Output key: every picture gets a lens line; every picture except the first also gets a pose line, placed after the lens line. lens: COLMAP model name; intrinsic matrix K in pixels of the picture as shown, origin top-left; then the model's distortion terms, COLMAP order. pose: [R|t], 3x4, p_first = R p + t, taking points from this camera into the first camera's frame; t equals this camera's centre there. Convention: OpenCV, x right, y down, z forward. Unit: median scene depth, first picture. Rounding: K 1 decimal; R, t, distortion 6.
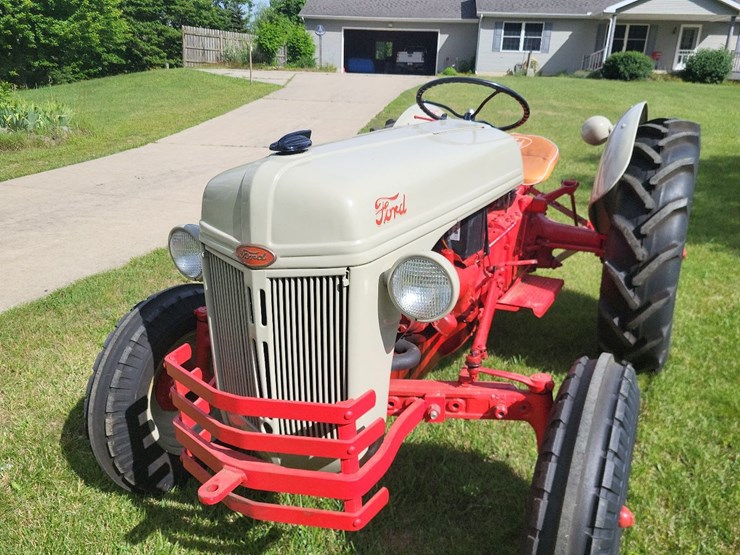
lens RADIAL K [[555.5, 0, 370.0], [0, 555.5, 277.5], [0, 0, 1]] dist [0.059794, -0.048963]
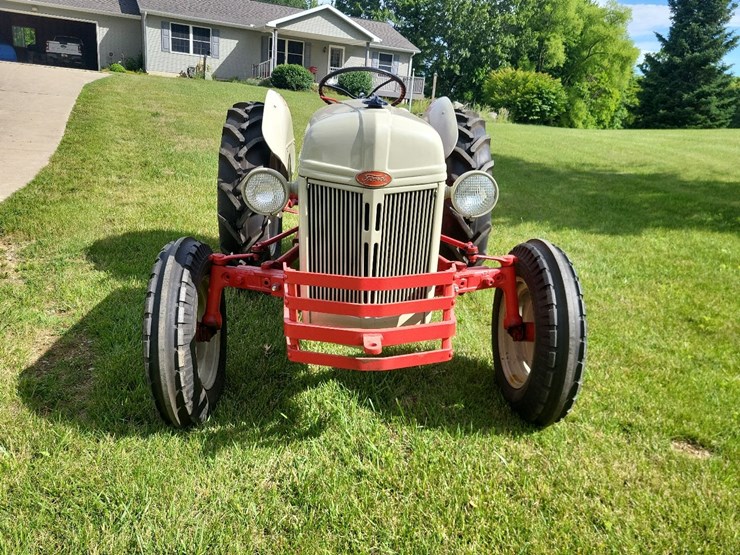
lens RADIAL K [[554.1, 0, 366.3], [0, 554.1, 278.0], [0, 0, 1]] dist [0.048723, -0.043835]
pose [[0.852442, -0.114247, 0.510187, -0.510839], [0.116687, 0.992792, 0.027353, 0.088776], [-0.509635, 0.036215, 0.859628, -0.096936]]
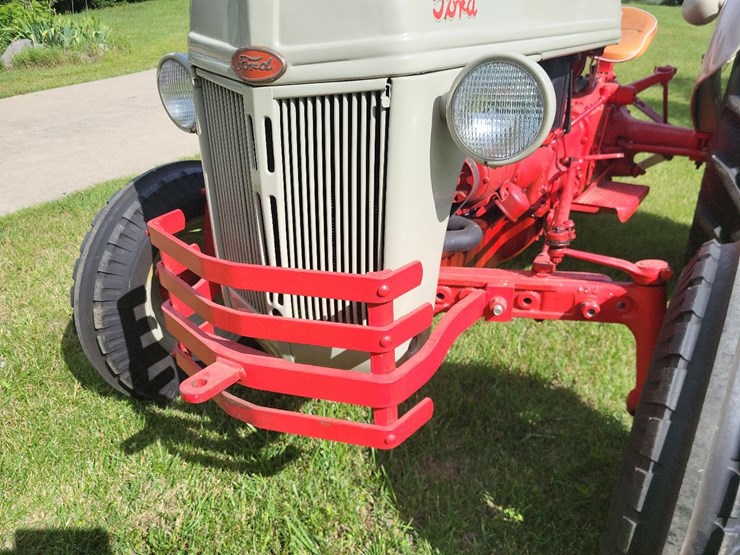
lens RADIAL K [[559.9, 0, 371.8], [0, 559.9, 281.3], [0, 0, 1]] dist [0.056194, -0.047966]
pose [[0.997028, 0.037963, -0.067030, -0.002812], [-0.030486, 0.993548, 0.109235, 0.078318], [0.070744, -0.106867, 0.991753, 0.147487]]
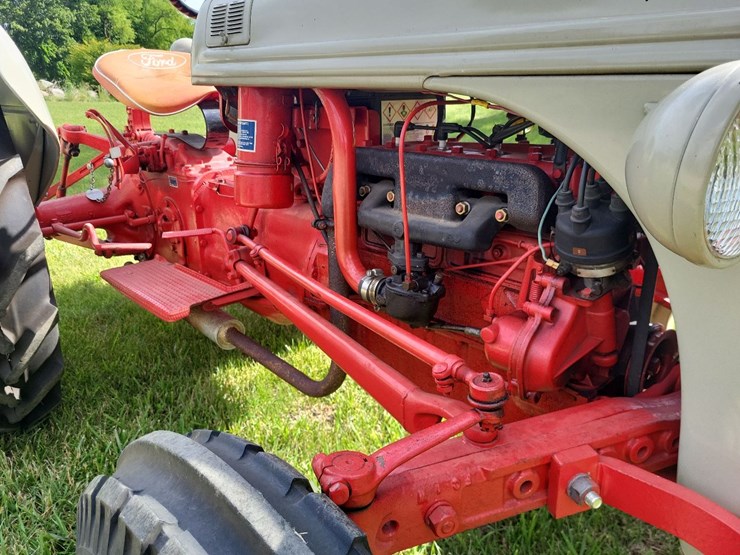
lens RADIAL K [[554.1, 0, 366.3], [0, 554.1, 278.0], [0, 0, 1]] dist [0.048723, -0.043835]
pose [[0.331562, -0.308509, 0.891565, -0.428787], [0.315145, 0.926957, 0.203557, -0.072923], [-0.889242, 0.213480, 0.404569, 0.703711]]
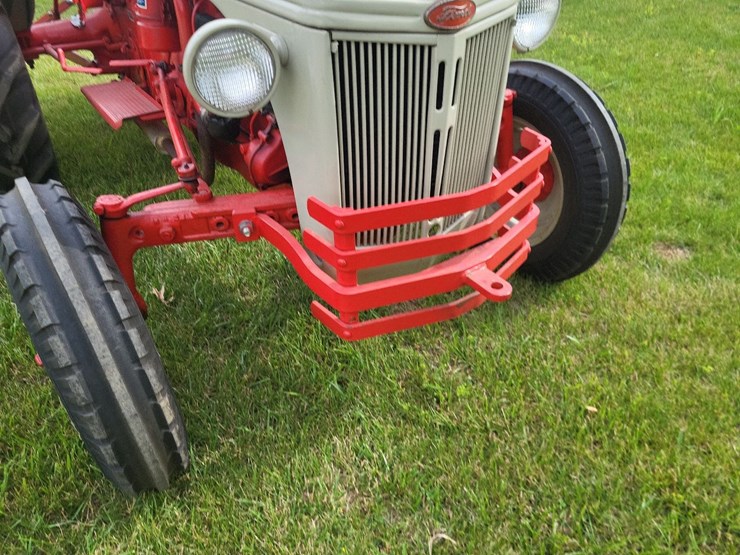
lens RADIAL K [[545.2, 0, 374.1], [0, 545.2, 279.0], [0, 0, 1]] dist [0.060774, -0.040422]
pose [[0.441798, -0.527037, 0.725979, -0.534750], [0.270345, 0.849834, 0.452432, -0.054581], [-0.855411, -0.003619, 0.517937, 0.367620]]
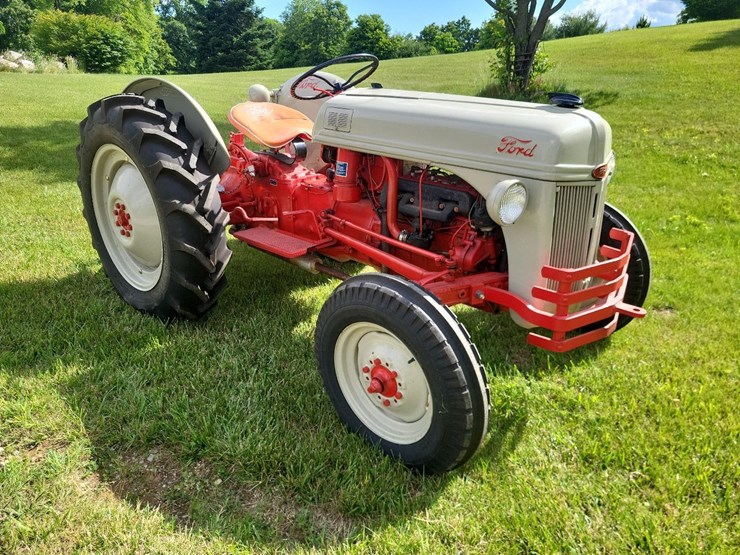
lens RADIAL K [[544.9, 0, 362.5], [0, 544.9, 277.1], [0, 0, 1]] dist [0.034695, -0.006546]
pose [[0.272596, -0.353762, 0.894731, -1.007564], [0.300475, 0.914738, 0.270127, -0.208058], [-0.914006, 0.195209, 0.355651, 0.596679]]
